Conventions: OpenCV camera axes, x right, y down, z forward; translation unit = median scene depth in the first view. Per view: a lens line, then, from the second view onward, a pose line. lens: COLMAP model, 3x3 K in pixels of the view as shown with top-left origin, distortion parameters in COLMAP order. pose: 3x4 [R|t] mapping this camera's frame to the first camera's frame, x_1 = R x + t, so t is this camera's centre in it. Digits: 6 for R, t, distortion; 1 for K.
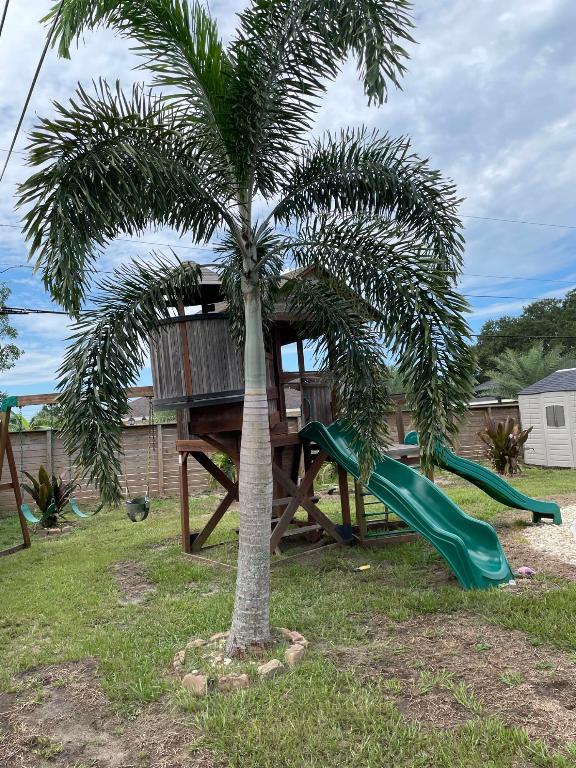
lens RADIAL K [[577.0, 0, 288.0], [0, 577.0, 384.0], [0, 0, 1]] dist [0.089093, -0.120878]
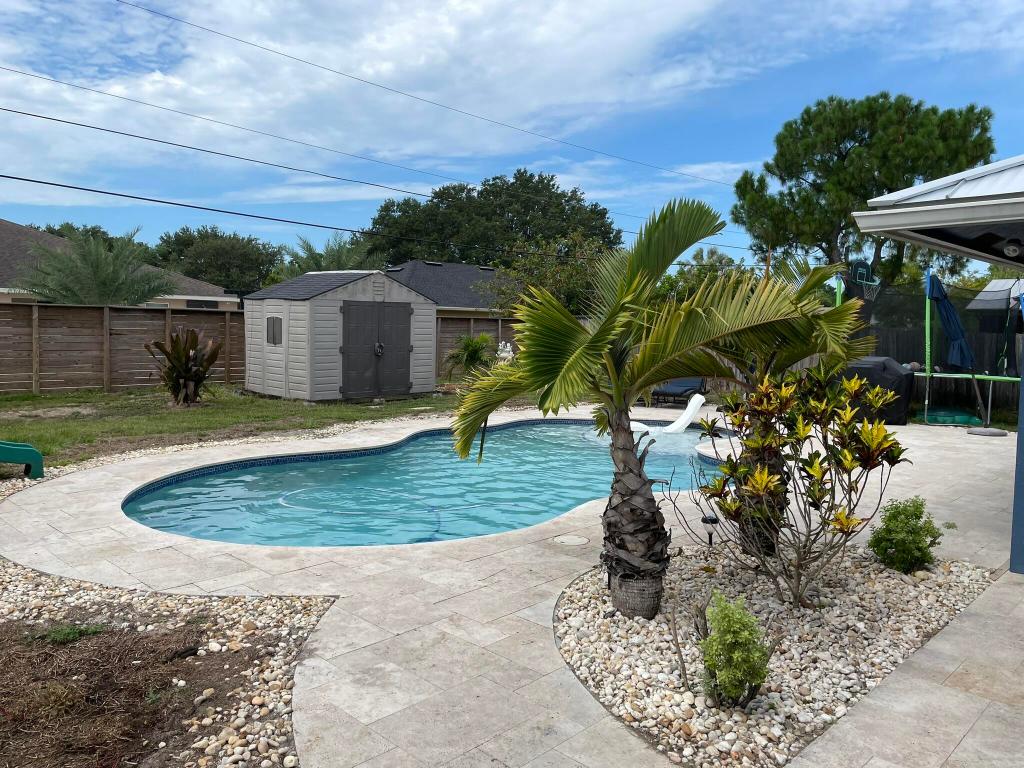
lens RADIAL K [[769.3, 0, 510.2], [0, 769.3, 379.9], [0, 0, 1]] dist [0.089093, -0.120878]
pose [[0.897692, 0.048416, 0.437956, 0.283654], [-0.107264, 0.988056, 0.110633, -0.027441], [-0.427368, -0.146291, 0.892163, -0.059782]]
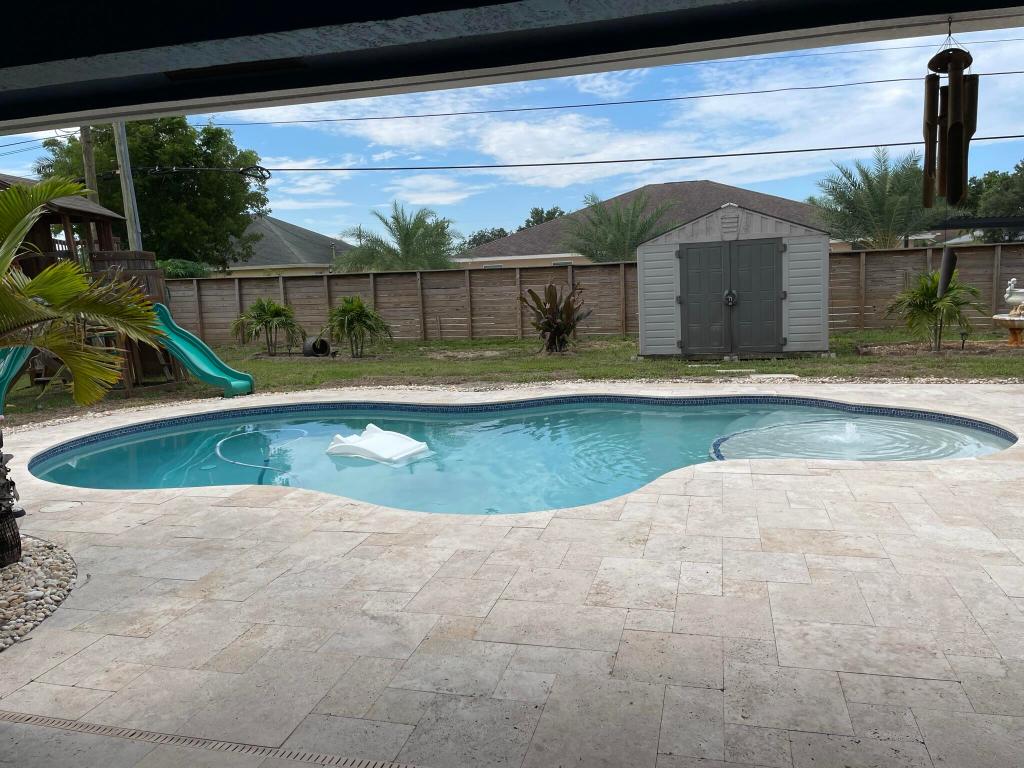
lens RADIAL K [[769.3, 0, 510.2], [0, 769.3, 379.9], [0, 0, 1]] dist [0.089093, -0.120878]
pose [[0.819097, 0.102871, -0.564356, 0.869648], [0.033521, 0.973526, 0.226107, -0.050349], [0.572675, -0.204121, 0.793963, 0.086273]]
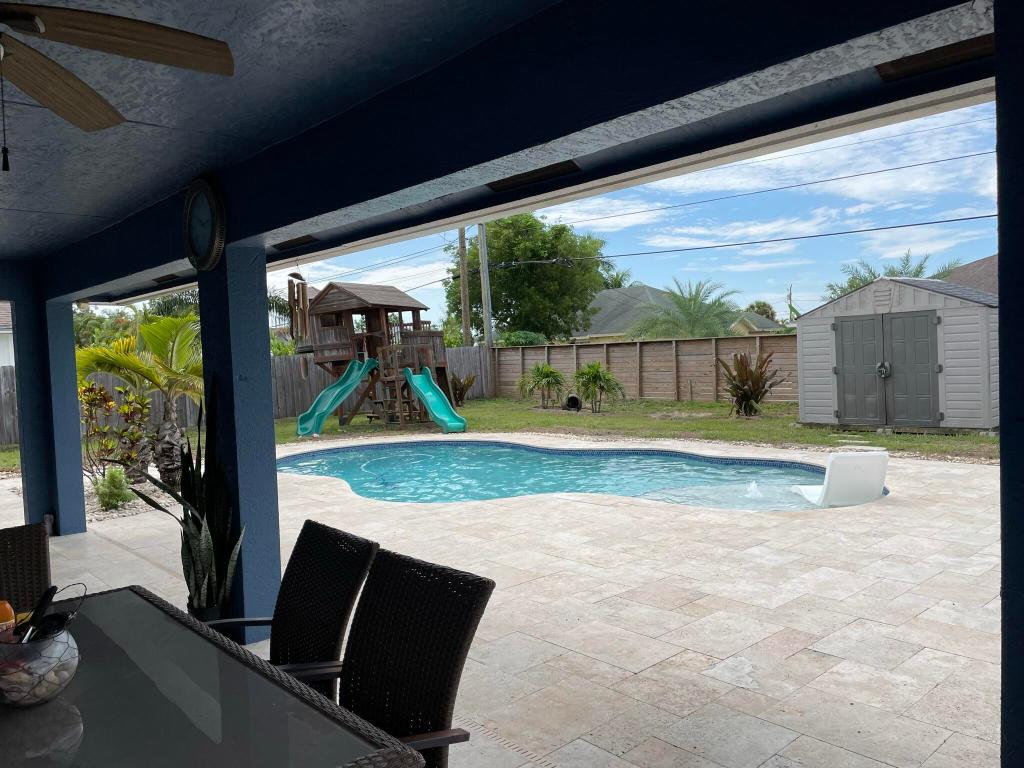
lens RADIAL K [[769.3, 0, 510.2], [0, 769.3, 379.9], [0, 0, 1]] dist [0.089093, -0.120878]
pose [[0.372375, 0.076188, -0.924950, 1.223270], [0.084124, 0.989751, 0.115392, -0.060216], [0.924262, -0.120779, 0.362149, 0.231564]]
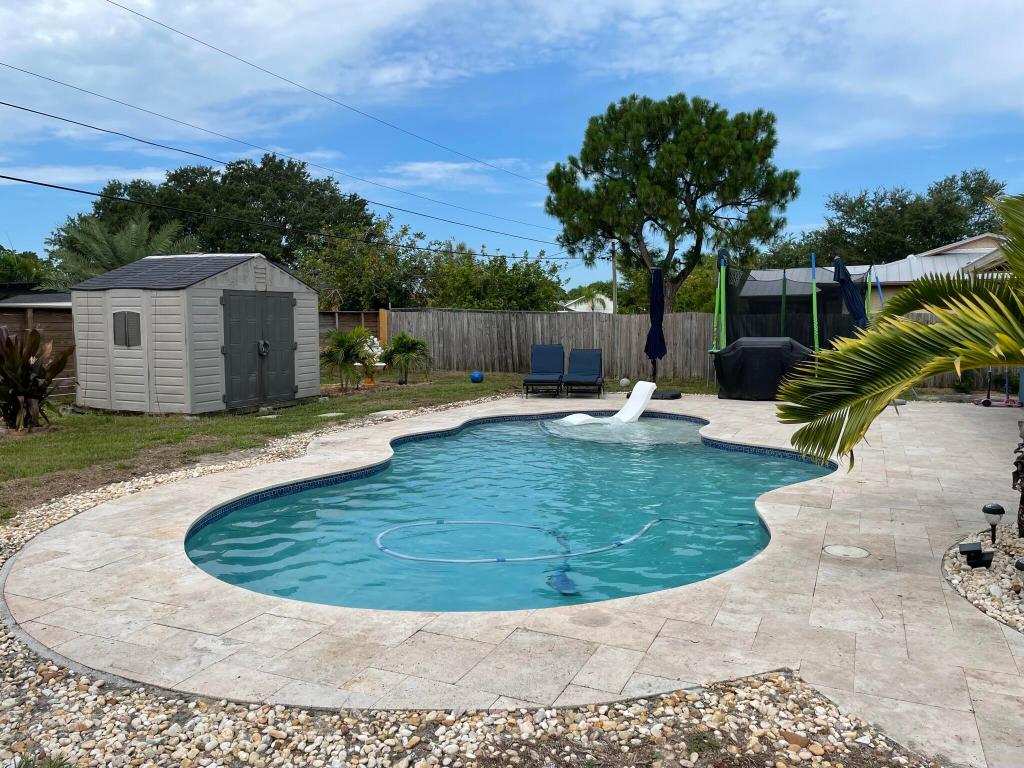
lens RADIAL K [[769.3, 0, 510.2], [0, 769.3, 379.9], [0, 0, 1]] dist [0.089093, -0.120878]
pose [[0.704236, 0.004475, 0.709952, 0.155605], [-0.090553, 0.992379, 0.083569, 0.002735], [-0.704168, -0.123141, 0.699274, 0.134622]]
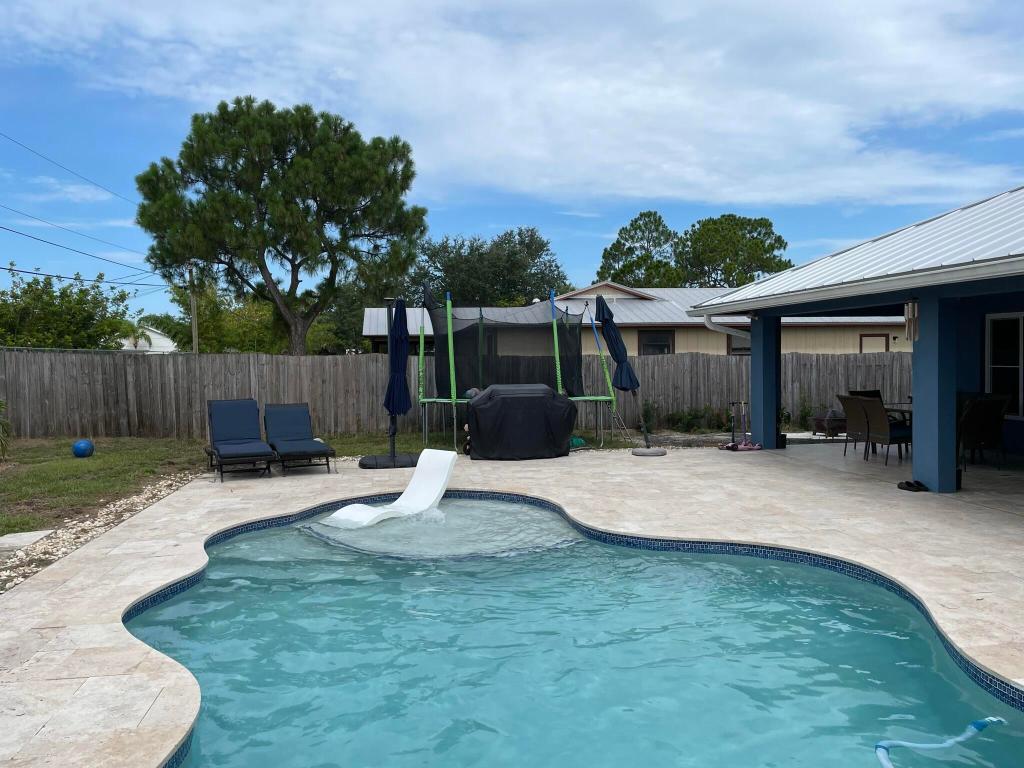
lens RADIAL K [[769.3, 0, 510.2], [0, 769.3, 379.9], [0, 0, 1]] dist [0.089093, -0.120878]
pose [[0.202092, 0.029394, 0.978925, 0.260962], [-0.075948, 0.997010, -0.014258, 0.009470], [-0.976417, -0.071466, 0.203721, 0.442256]]
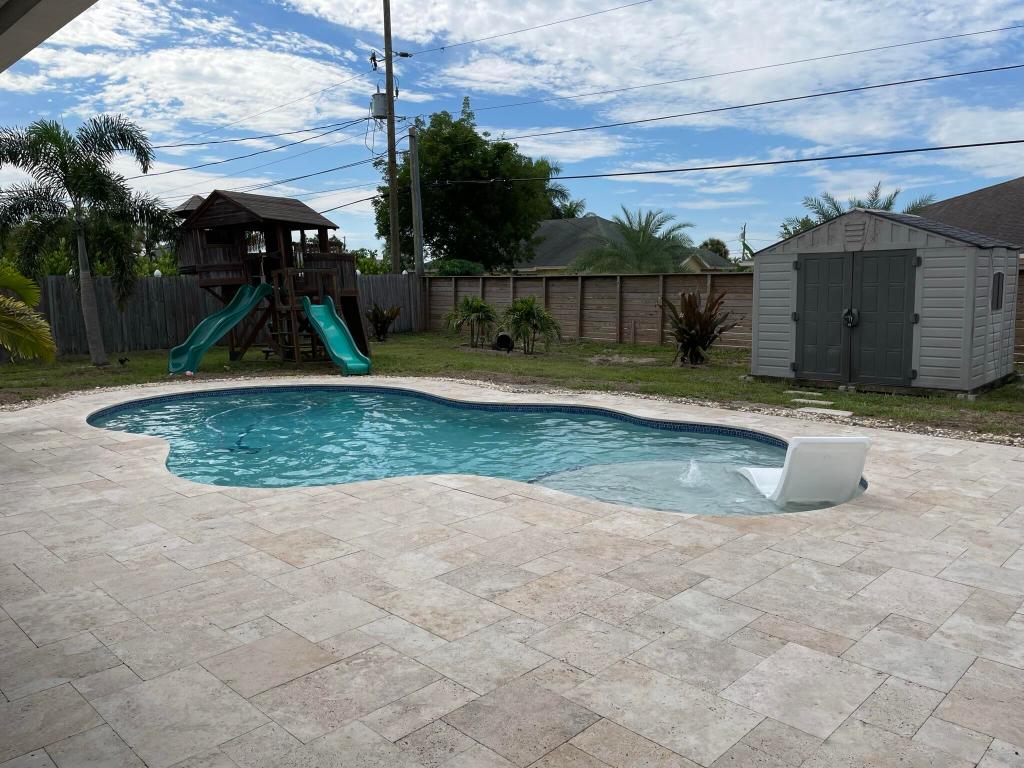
lens RADIAL K [[768.8, 0, 515.5], [0, 768.8, 371.8], [0, 0, 1]] dist [0.089001, -0.120405]
pose [[0.429905, 0.159217, -0.888725, 1.105369], [0.044716, 0.979366, 0.197085, -0.046321], [0.901766, -0.124468, 0.413915, 0.328898]]
